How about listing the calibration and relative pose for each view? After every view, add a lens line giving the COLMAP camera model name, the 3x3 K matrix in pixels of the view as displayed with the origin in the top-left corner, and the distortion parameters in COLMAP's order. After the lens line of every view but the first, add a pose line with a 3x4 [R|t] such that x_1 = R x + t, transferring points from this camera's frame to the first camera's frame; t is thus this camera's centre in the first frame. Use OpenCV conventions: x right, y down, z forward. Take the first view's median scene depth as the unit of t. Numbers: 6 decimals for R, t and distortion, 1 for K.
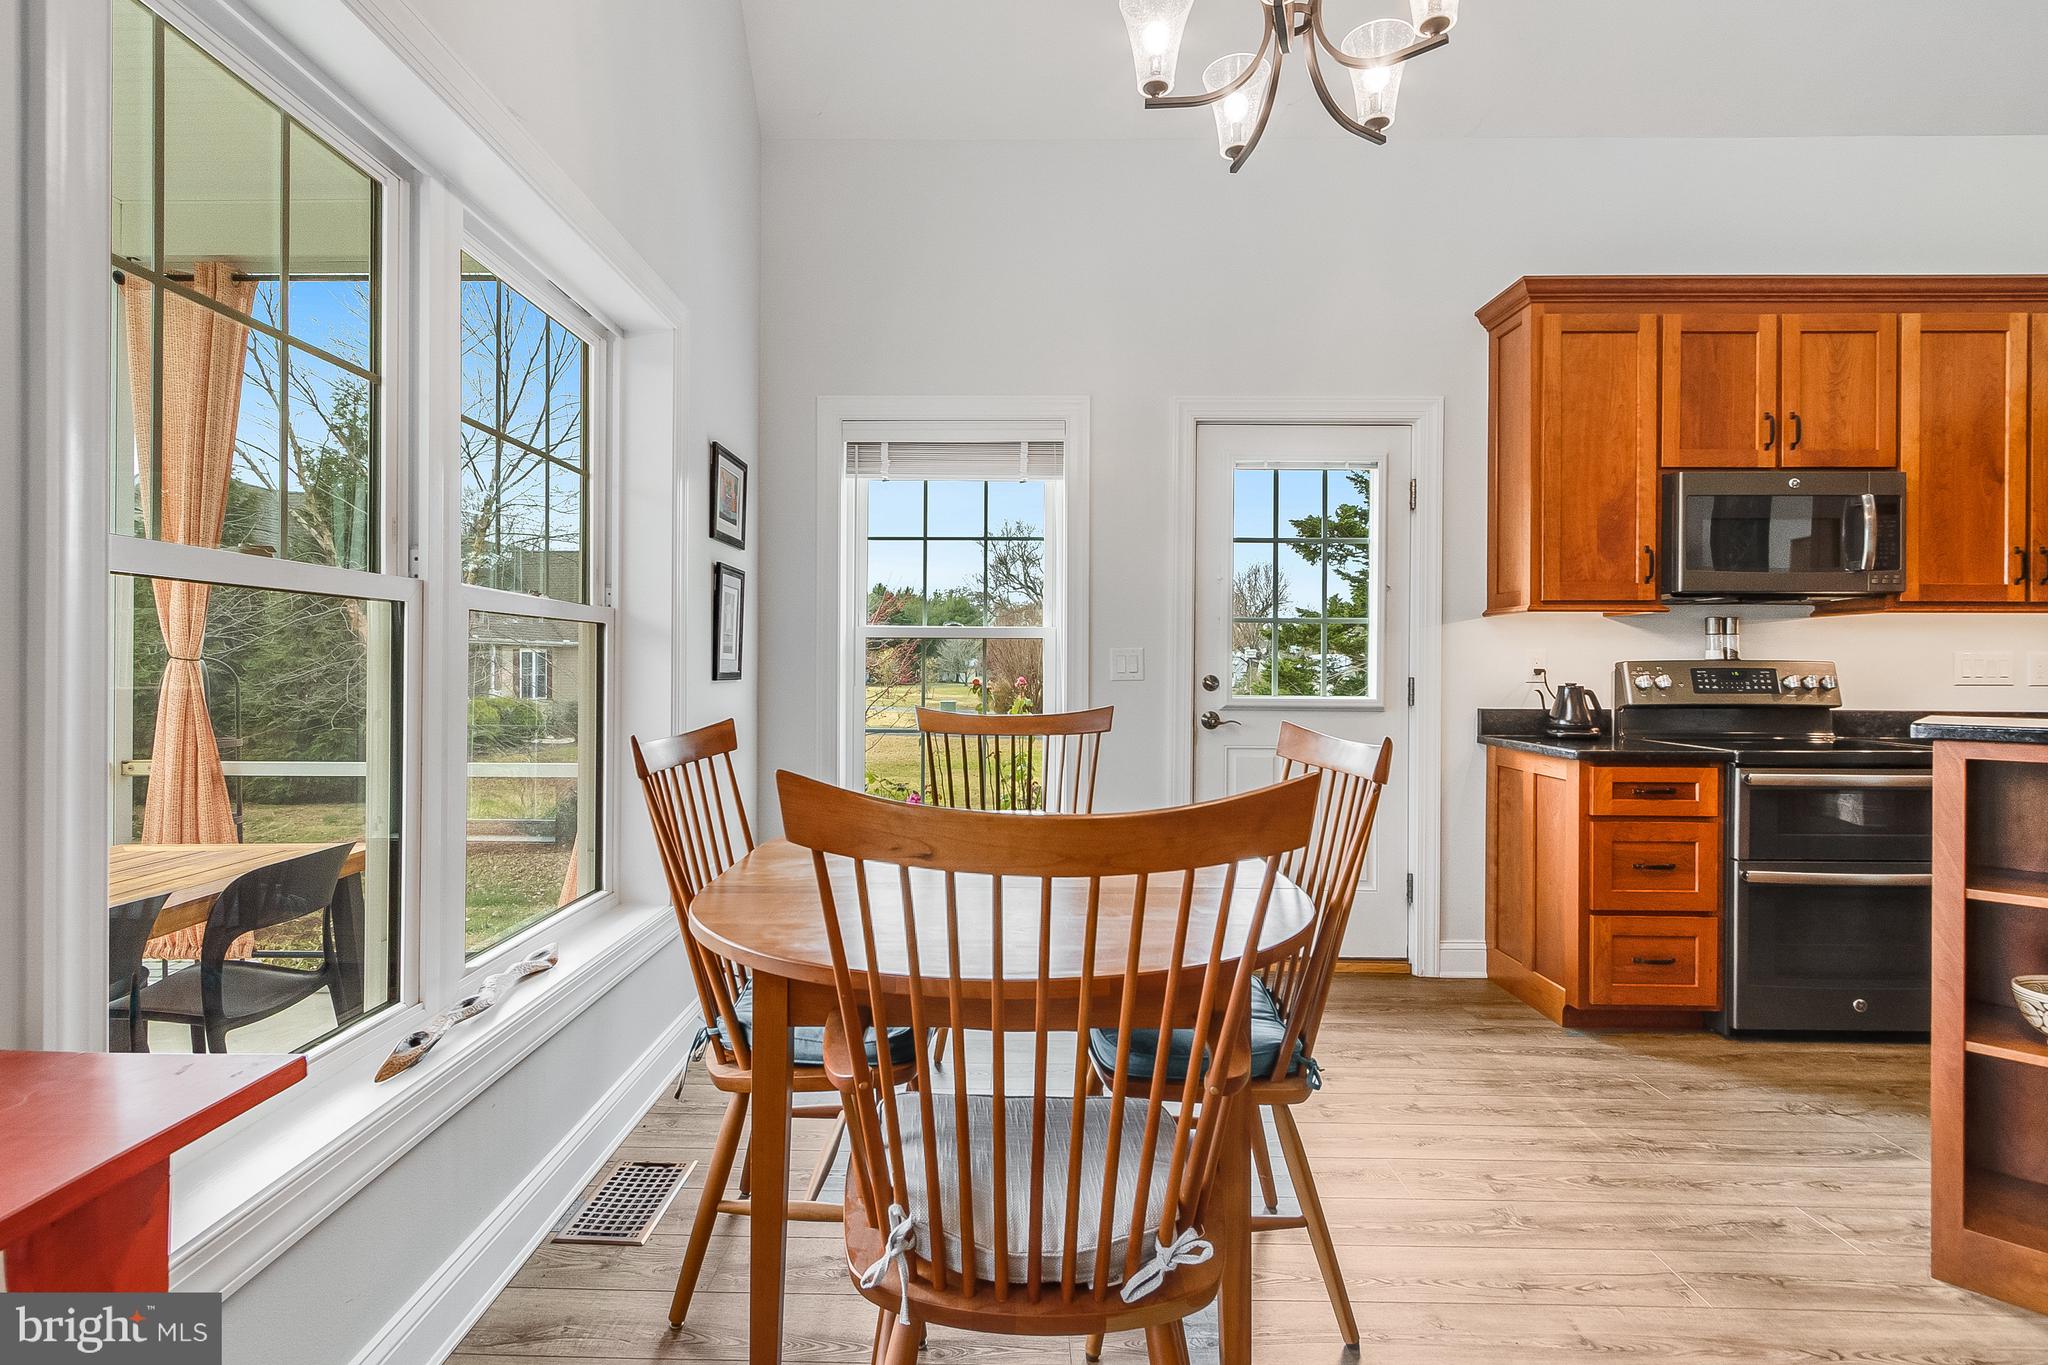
lens RADIAL K [[1002.4, 0, 990.0], [0, 1002.4, 669.9], [0, 0, 1]] dist [-0.002122, 0.000225]
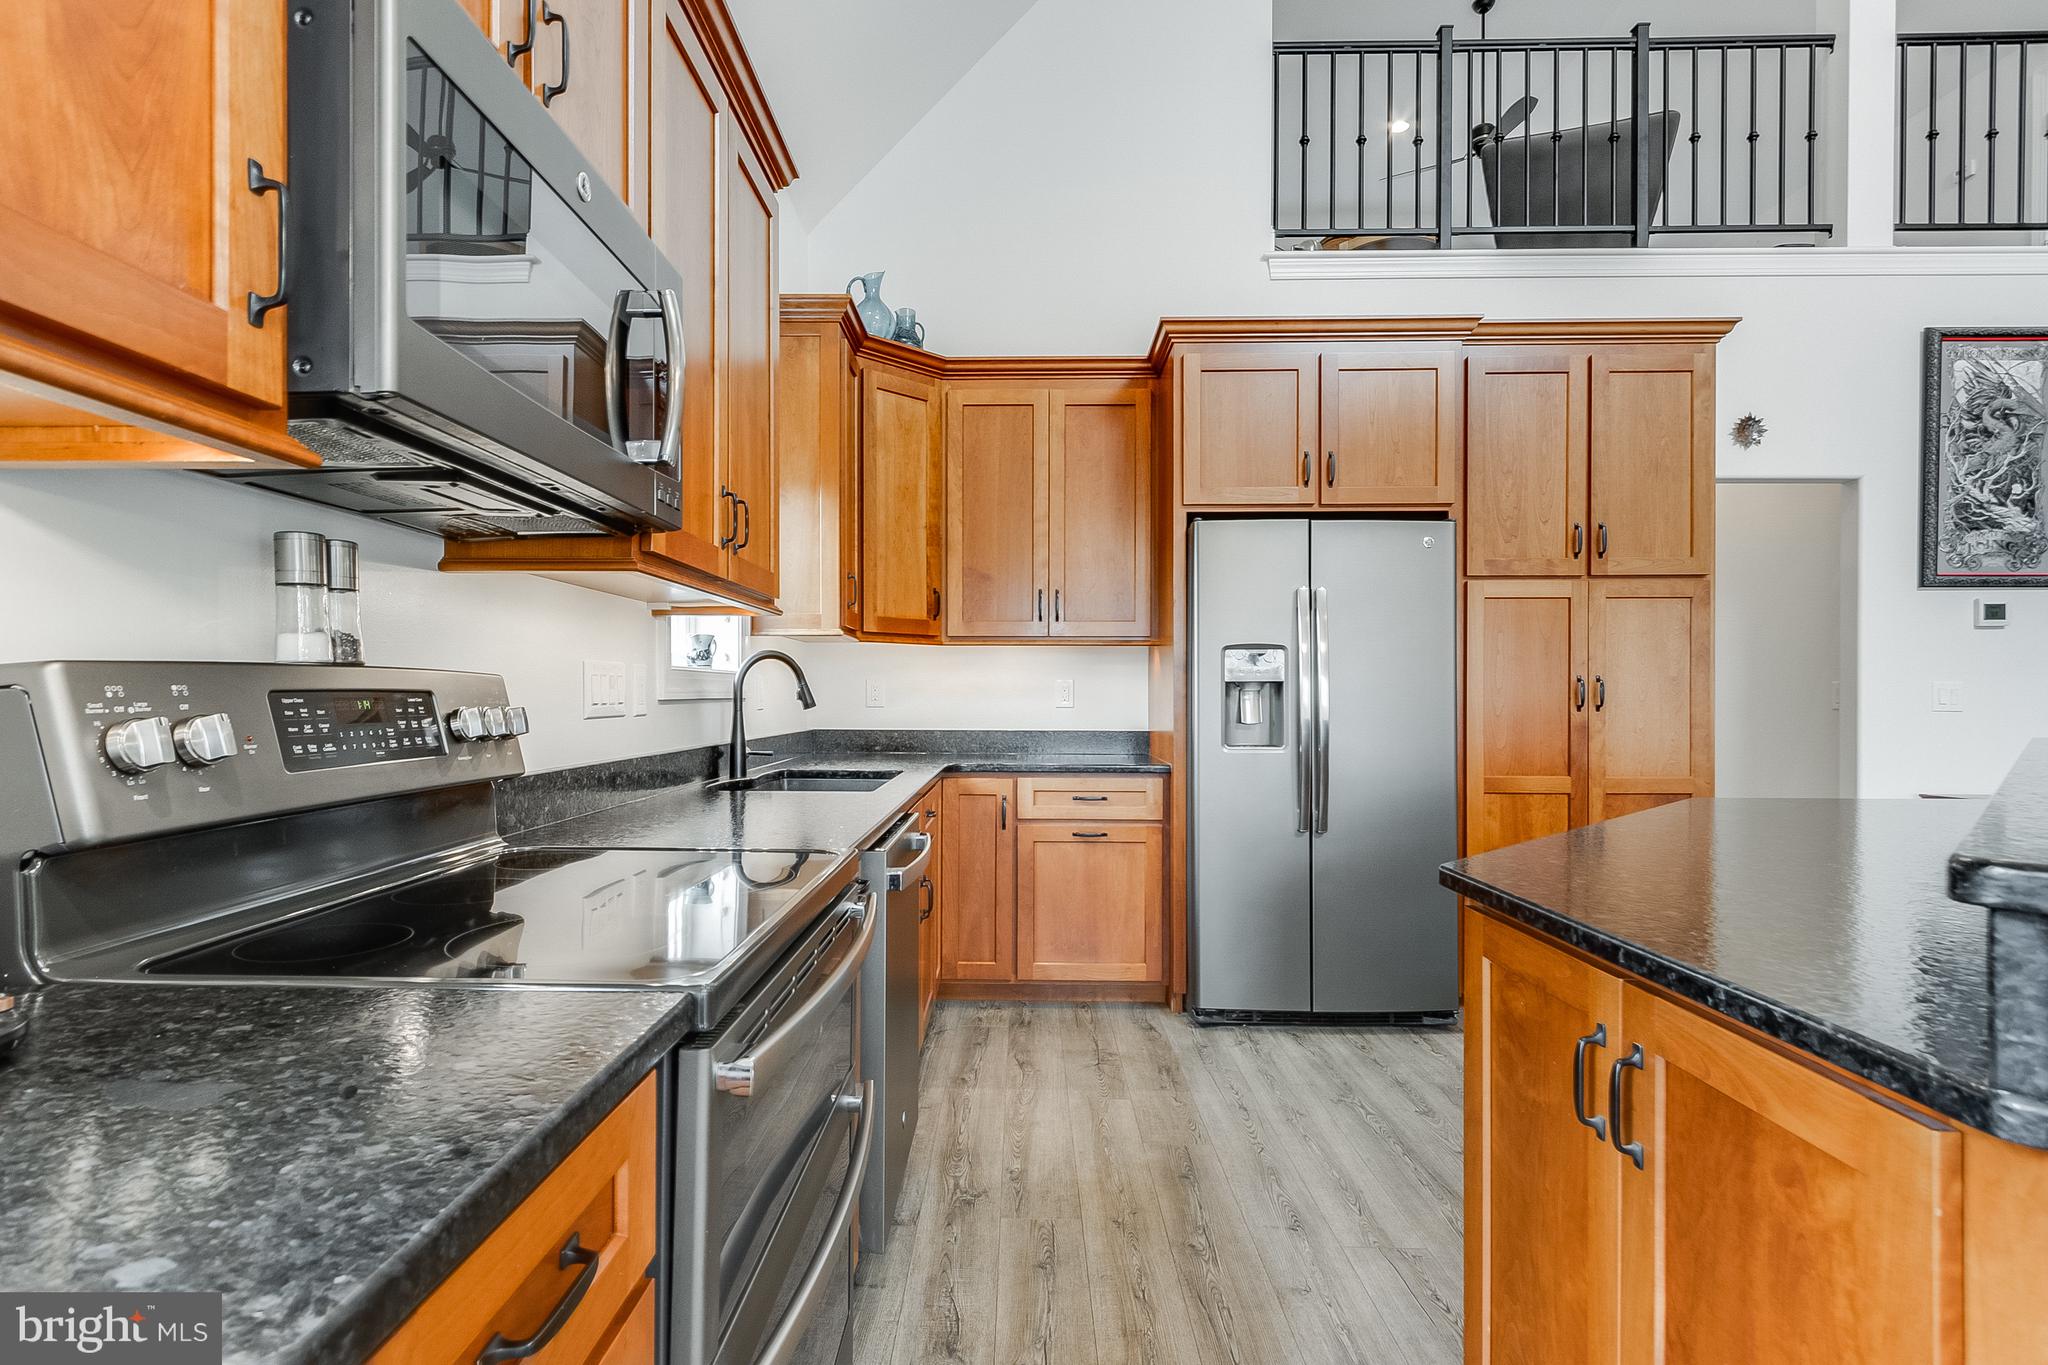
lens RADIAL K [[1014.7, 0, 1015.0], [0, 1014.7, 695.7], [0, 0, 1]] dist [0.000737, -0.000382]
pose [[-0.008661, -0.005402, 0.999948, 0.413731], [0.003291, 0.999980, 0.005431, -0.000657], [-0.999957, 0.003338, -0.008643, 0.821488]]
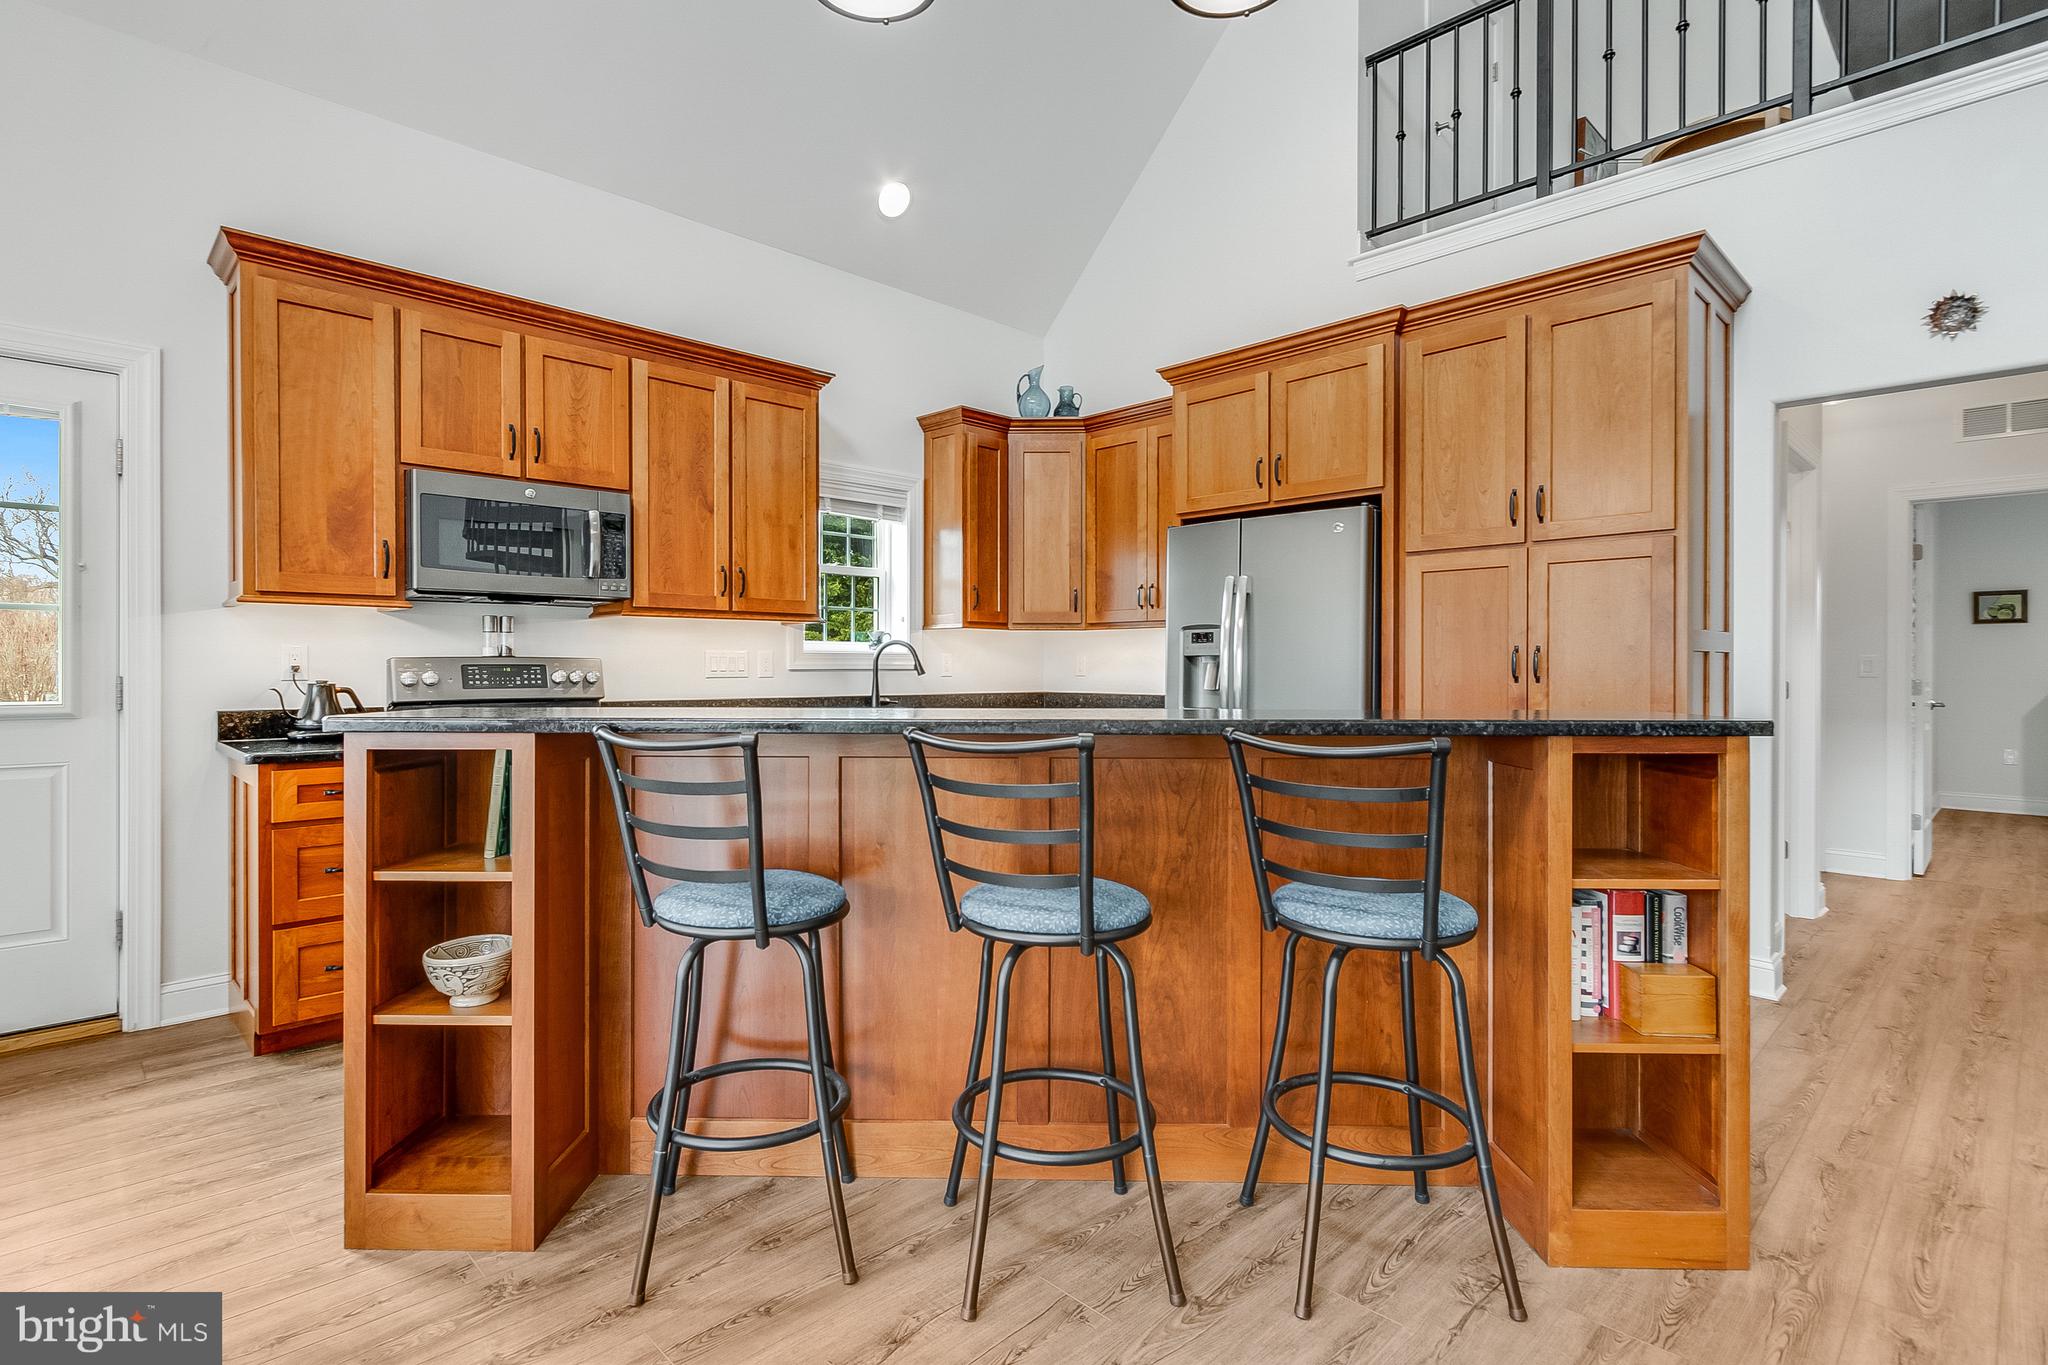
lens RADIAL K [[999.1, 0, 1004.7], [0, 999.1, 674.5], [0, 0, 1]] dist [-0.001937, -0.000366]
pose [[0.703244, -0.009911, 0.710879, 0.384909], [0.005714, 0.999949, 0.008288, 0.003426], [-0.710926, -0.001767, 0.703265, -0.121152]]
